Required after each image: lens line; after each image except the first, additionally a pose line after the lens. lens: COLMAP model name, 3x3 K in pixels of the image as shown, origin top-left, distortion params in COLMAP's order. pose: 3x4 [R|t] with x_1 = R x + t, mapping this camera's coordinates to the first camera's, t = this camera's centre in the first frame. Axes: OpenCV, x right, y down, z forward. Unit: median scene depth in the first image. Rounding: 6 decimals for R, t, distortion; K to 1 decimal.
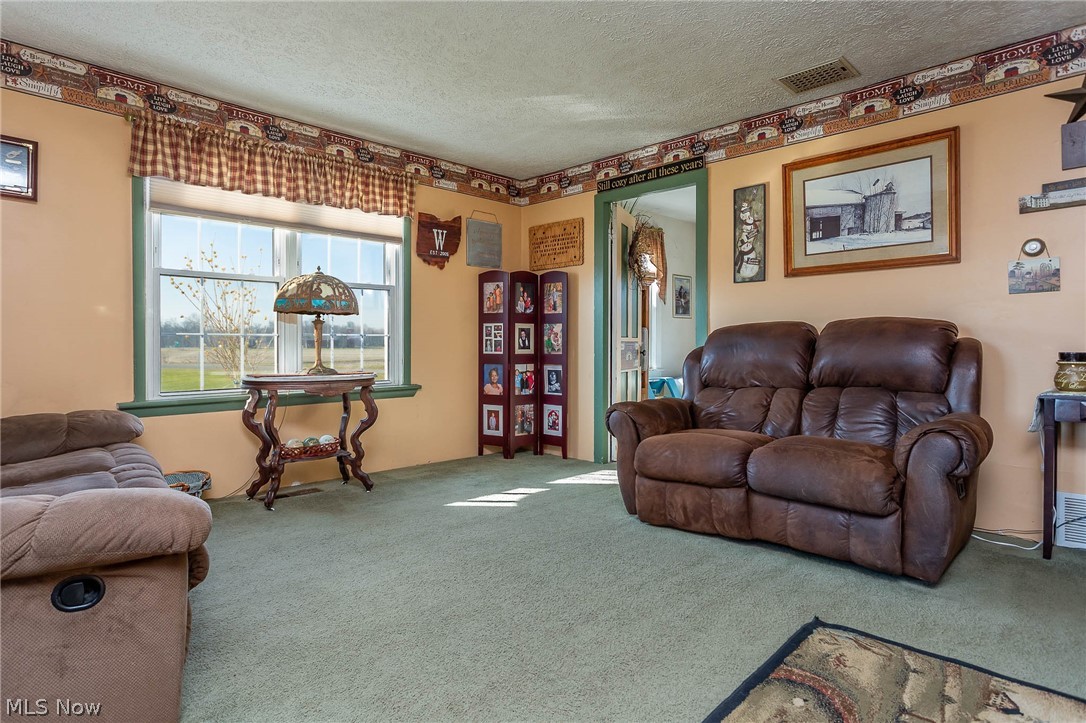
lens RADIAL K [[592.2, 0, 544.7], [0, 592.2, 348.5], [0, 0, 1]] dist [-0.000258, 0.000237]
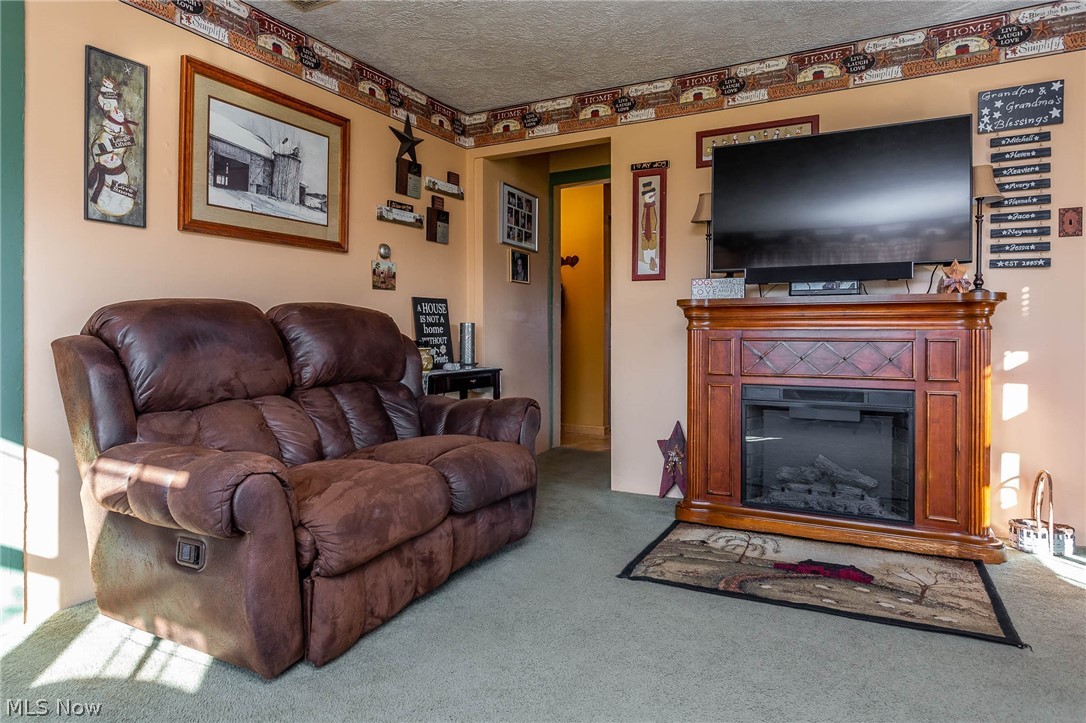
lens RADIAL K [[656.0, 0, 543.7], [0, 656.0, 327.8], [0, 0, 1]] dist [0.005695, 0.000741]
pose [[-0.293405, -0.003517, 0.955982, -0.434589], [-0.008188, 0.999966, 0.001166, -0.018709], [-0.955953, -0.007485, -0.293423, 0.905186]]
